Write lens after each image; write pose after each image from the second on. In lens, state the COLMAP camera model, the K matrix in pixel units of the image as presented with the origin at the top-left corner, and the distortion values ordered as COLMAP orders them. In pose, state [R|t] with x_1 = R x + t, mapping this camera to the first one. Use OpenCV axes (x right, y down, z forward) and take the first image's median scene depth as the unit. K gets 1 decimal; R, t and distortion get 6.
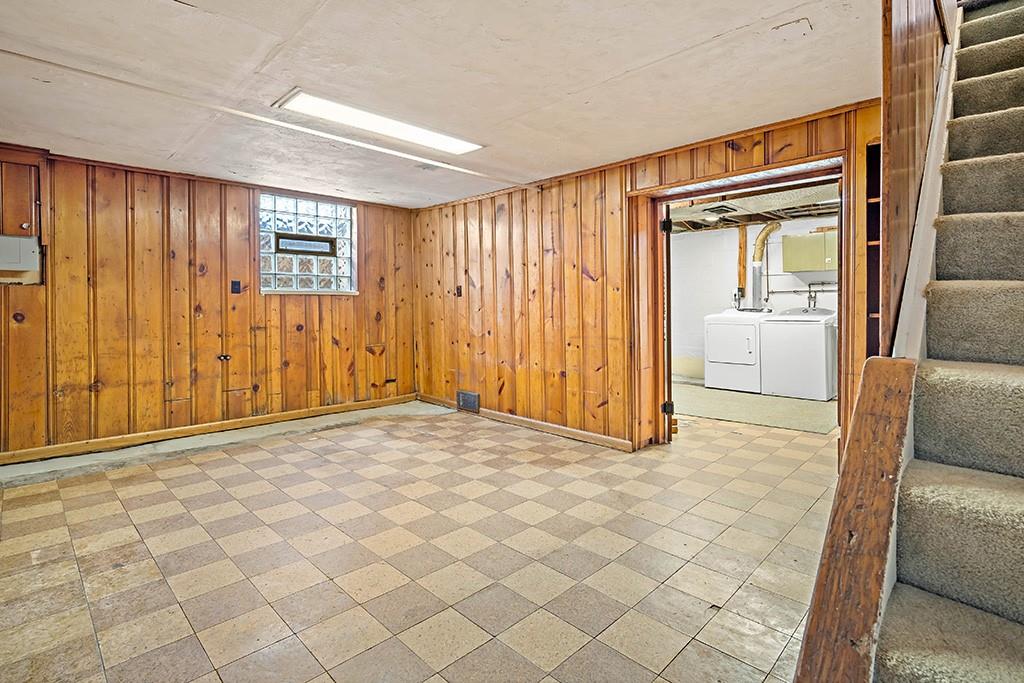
lens RADIAL K [[508.9, 0, 512.0], [0, 508.9, 299.8], [0, 0, 1]] dist [-0.007810, -0.000671]
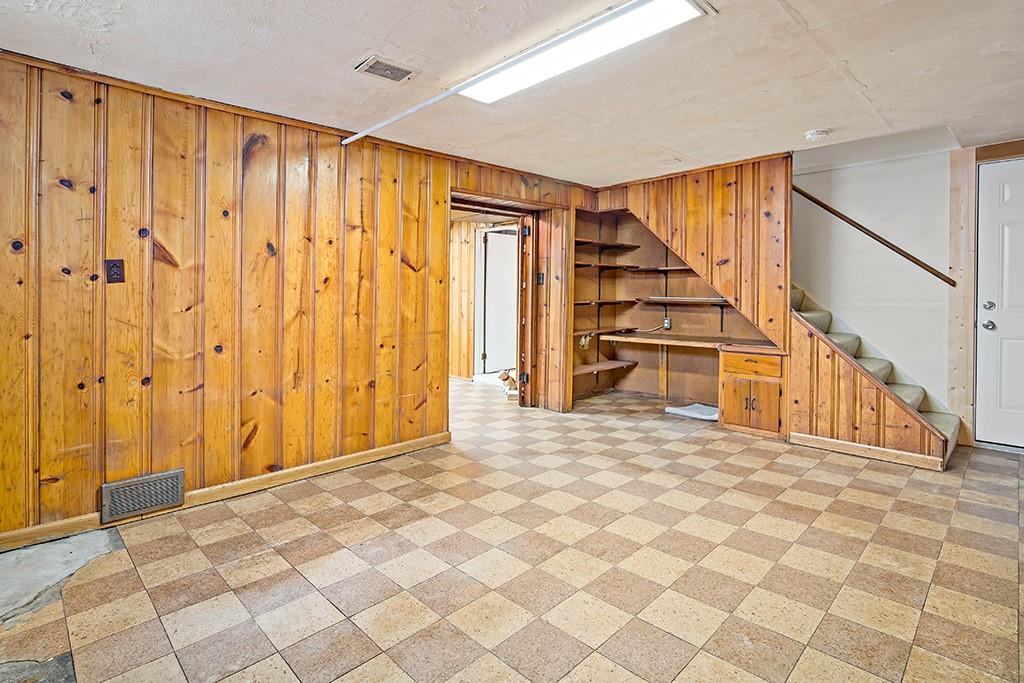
lens RADIAL K [[508.9, 0, 512.0], [0, 508.9, 299.8], [0, 0, 1]] dist [-0.007810, -0.000671]
pose [[-0.005378, -0.008316, 0.999951, -0.757439], [-0.004536, 0.999955, 0.008292, 0.005159], [-0.999975, -0.004491, -0.005416, 0.842757]]
